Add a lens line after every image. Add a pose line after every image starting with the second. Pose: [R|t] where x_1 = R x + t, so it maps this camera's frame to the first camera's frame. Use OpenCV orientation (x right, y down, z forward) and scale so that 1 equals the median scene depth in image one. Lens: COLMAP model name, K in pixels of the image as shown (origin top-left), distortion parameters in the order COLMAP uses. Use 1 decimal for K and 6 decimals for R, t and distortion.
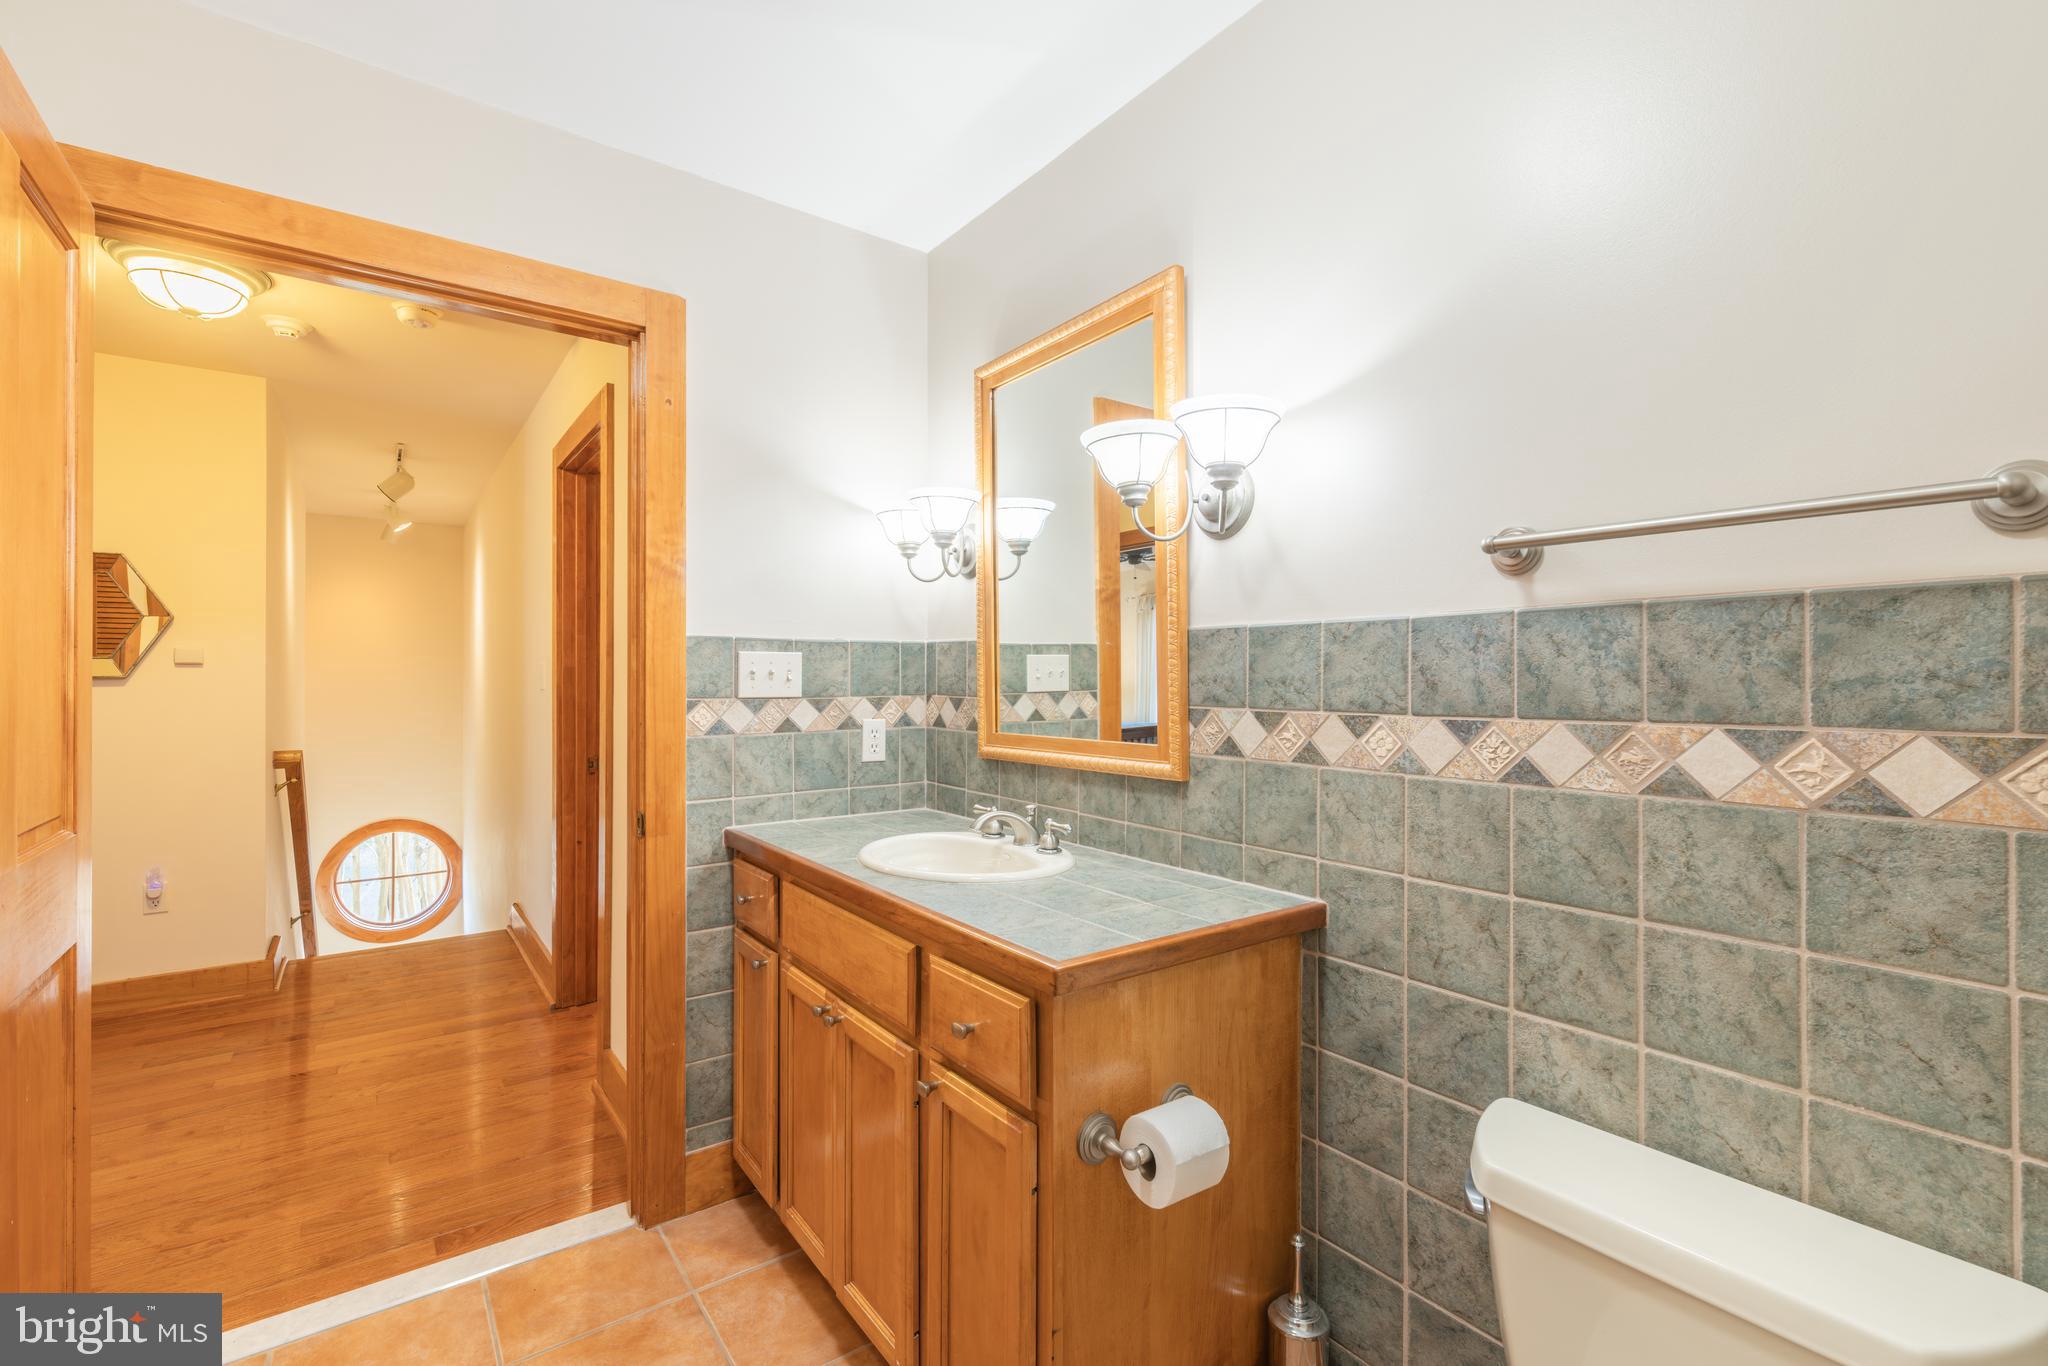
lens RADIAL K [[886.9, 0, 1038.3], [0, 886.9, 696.9], [0, 0, 1]] dist [-0.000366, -0.000109]
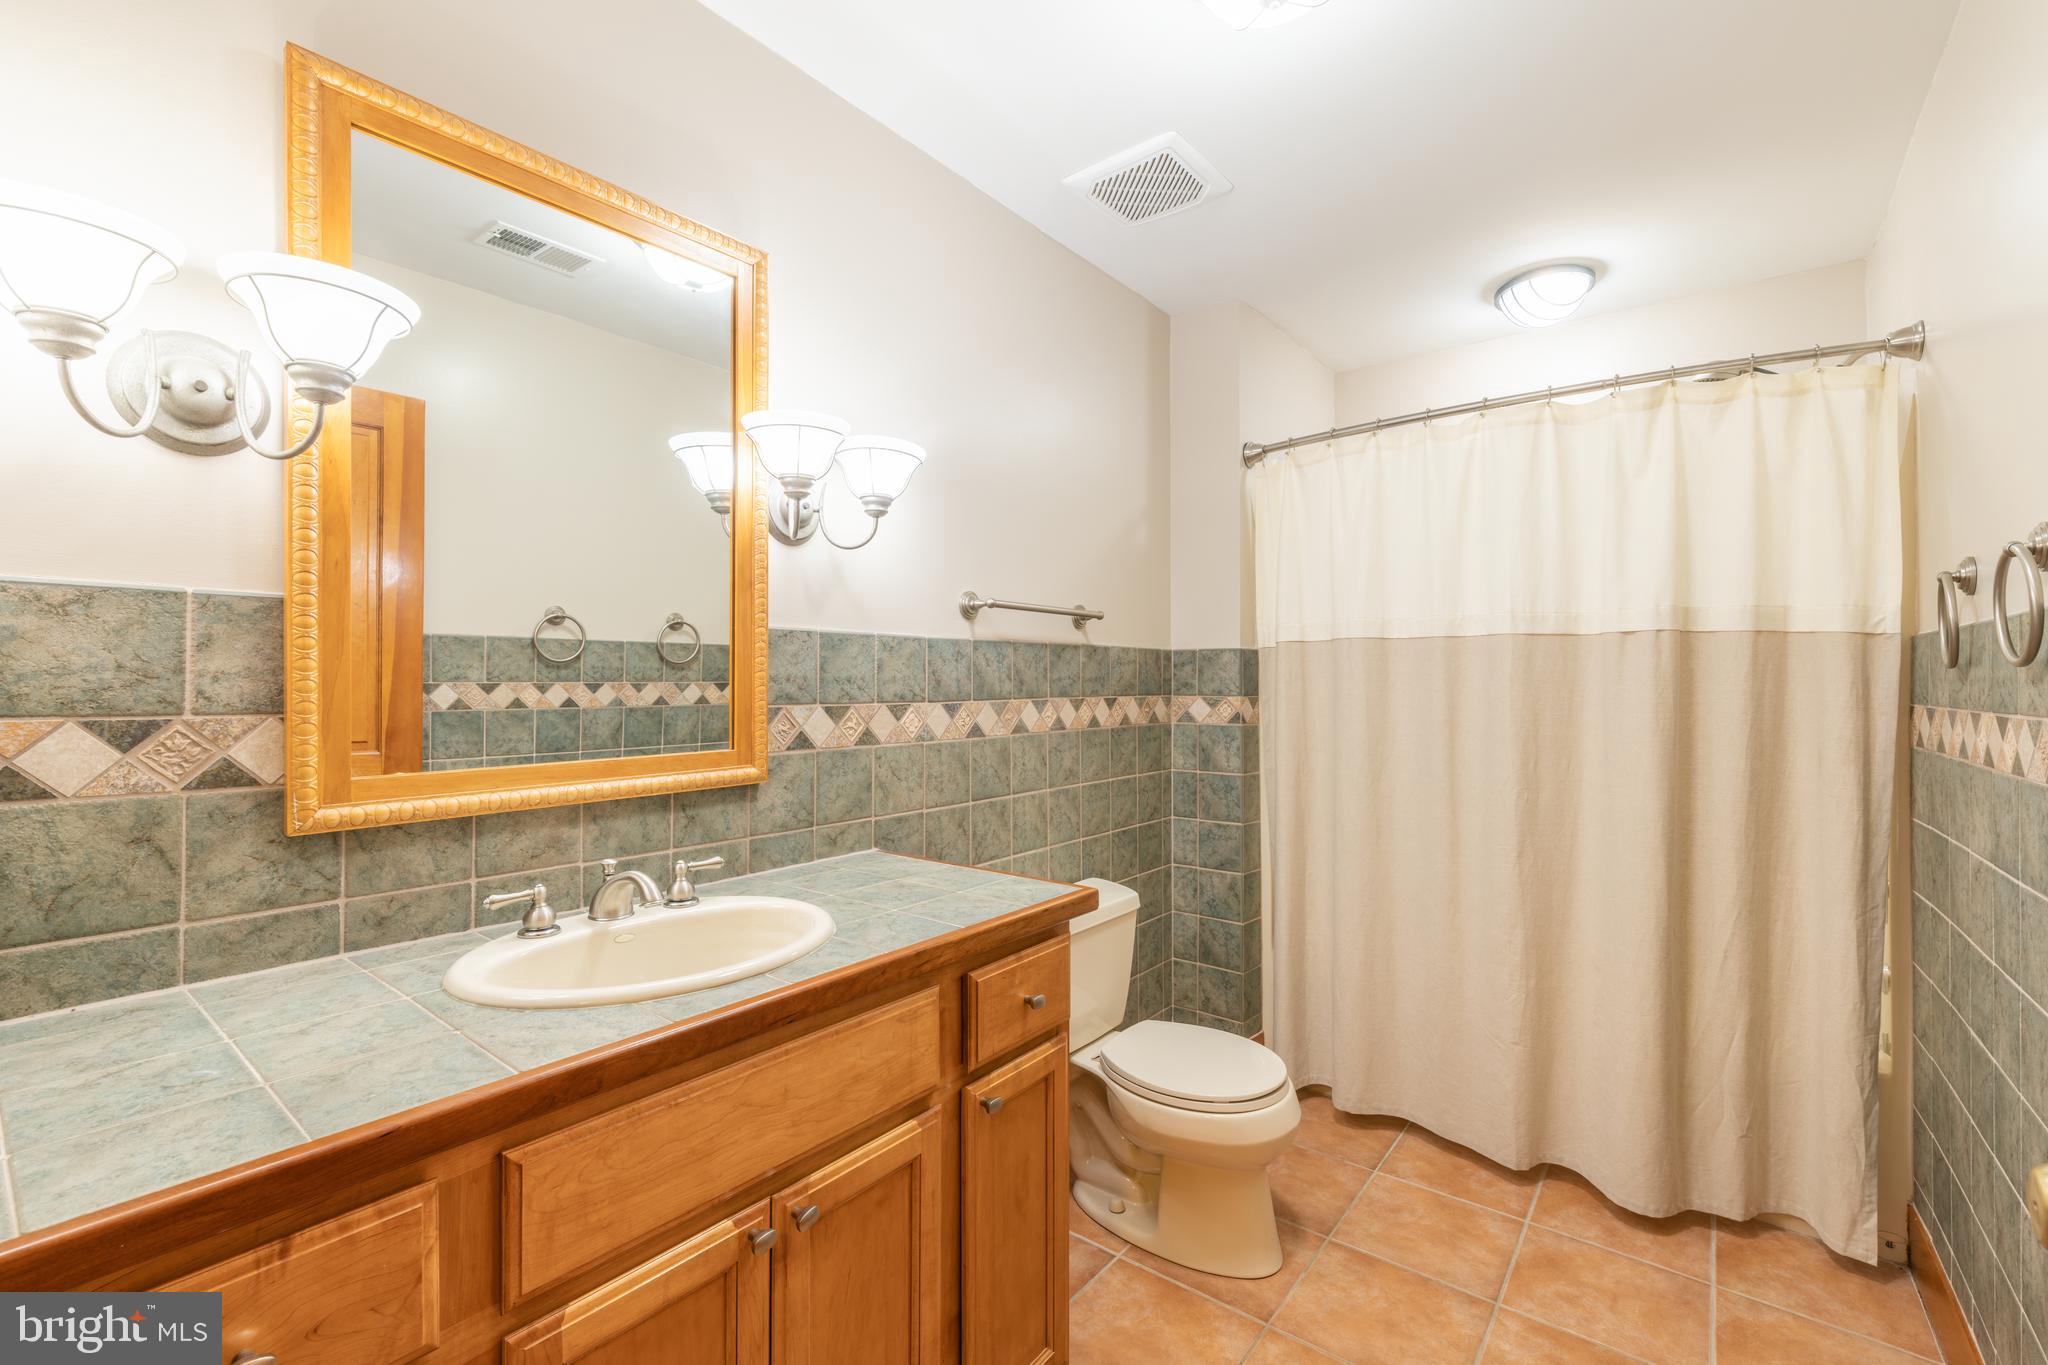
lens RADIAL K [[886.9, 0, 1061.0], [0, 886.9, 673.7], [0, 0, 1]] dist [-0.000366, -0.000109]
pose [[-0.279102, -0.014459, 0.960153, -0.980674], [-0.001809, 0.999893, 0.014531, -0.045117], [-0.960260, 0.002319, -0.279098, 1.079956]]
